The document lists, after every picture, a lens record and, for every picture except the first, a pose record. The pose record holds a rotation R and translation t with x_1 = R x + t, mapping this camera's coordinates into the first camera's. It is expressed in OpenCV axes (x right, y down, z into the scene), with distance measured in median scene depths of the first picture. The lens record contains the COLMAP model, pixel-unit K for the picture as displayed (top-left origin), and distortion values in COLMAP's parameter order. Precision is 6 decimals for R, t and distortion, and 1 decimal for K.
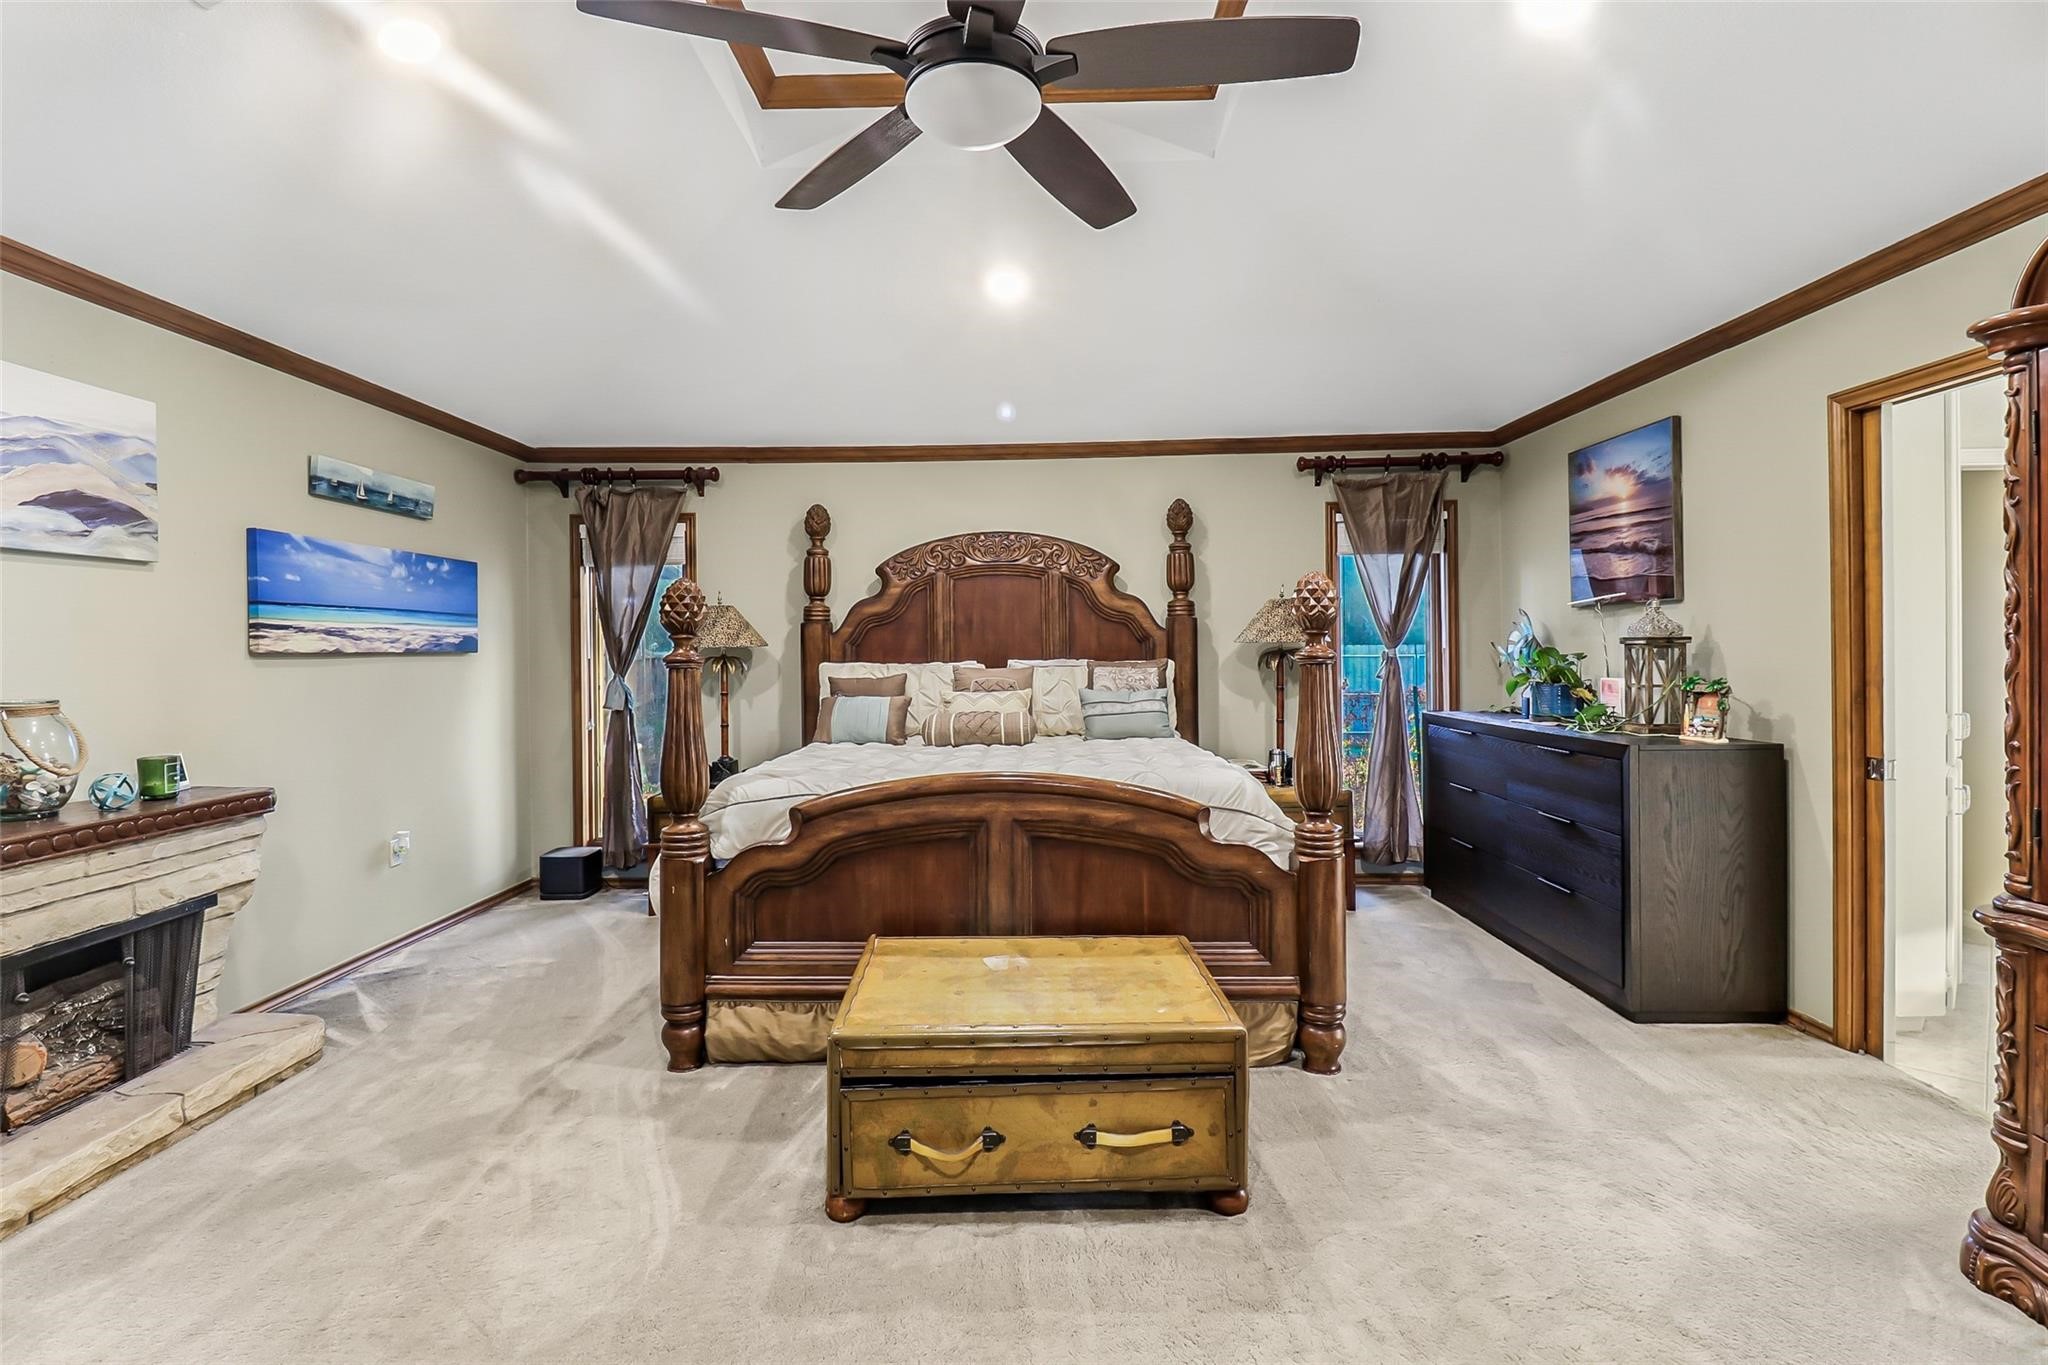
lens RADIAL K [[969.9, 0, 1019.1], [0, 969.9, 649.0], [0, 0, 1]] dist [-0.001682, -0.003235]
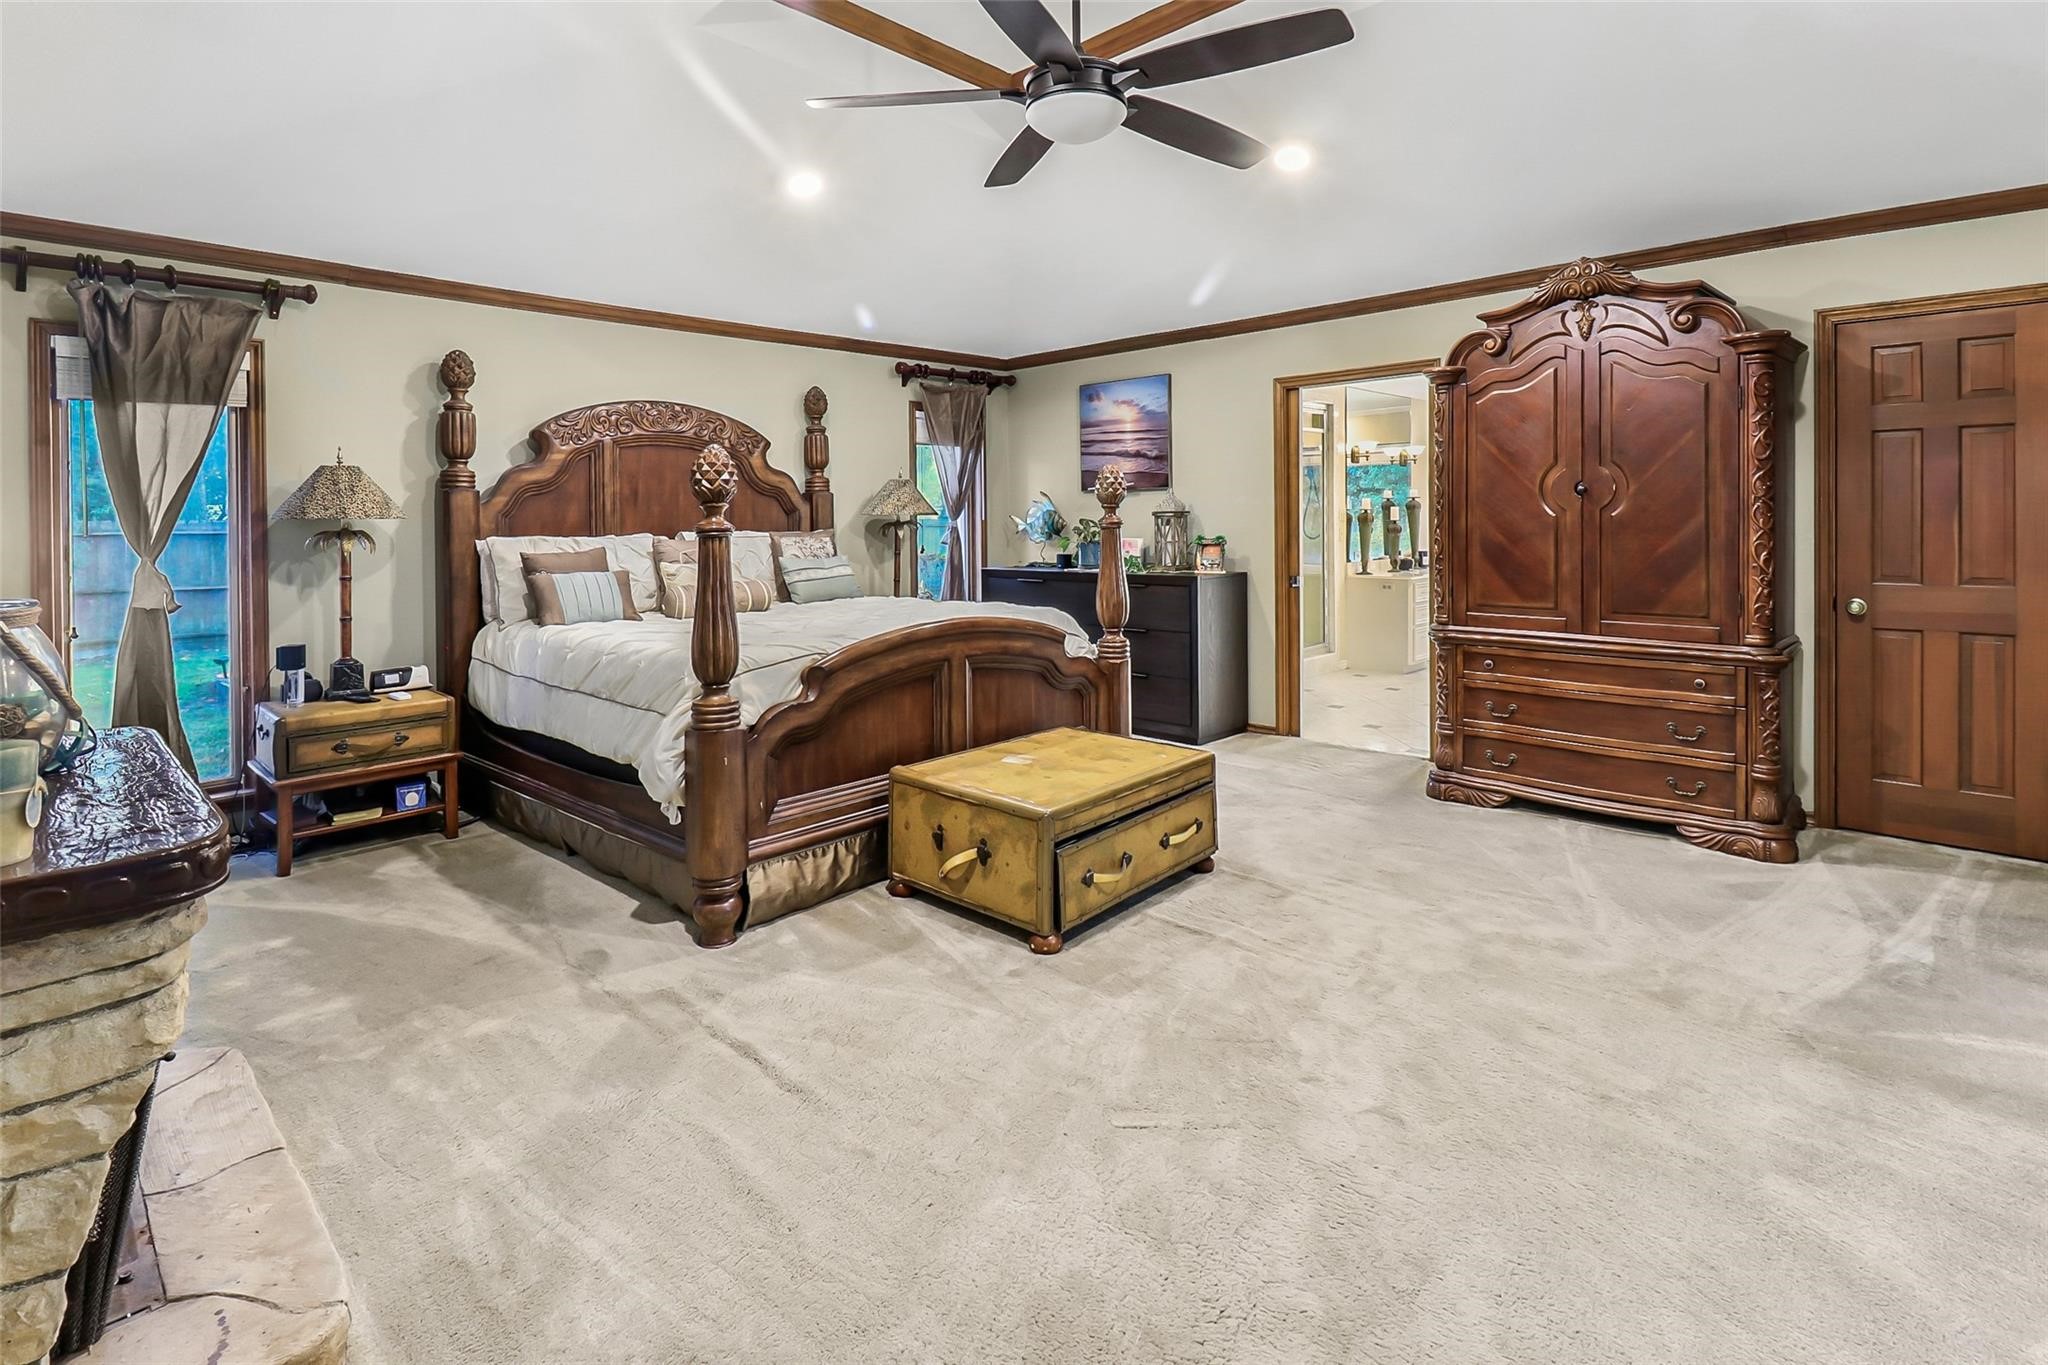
lens RADIAL K [[969.9, 0, 1042.7], [0, 969.9, 521.9], [0, 0, 1]] dist [-0.001682, -0.003235]
pose [[0.674757, -0.002485, 0.738036, -0.546675], [0.005570, 0.999983, -0.001726, 0.005284], [-0.738019, 0.005276, 0.674759, 0.059546]]
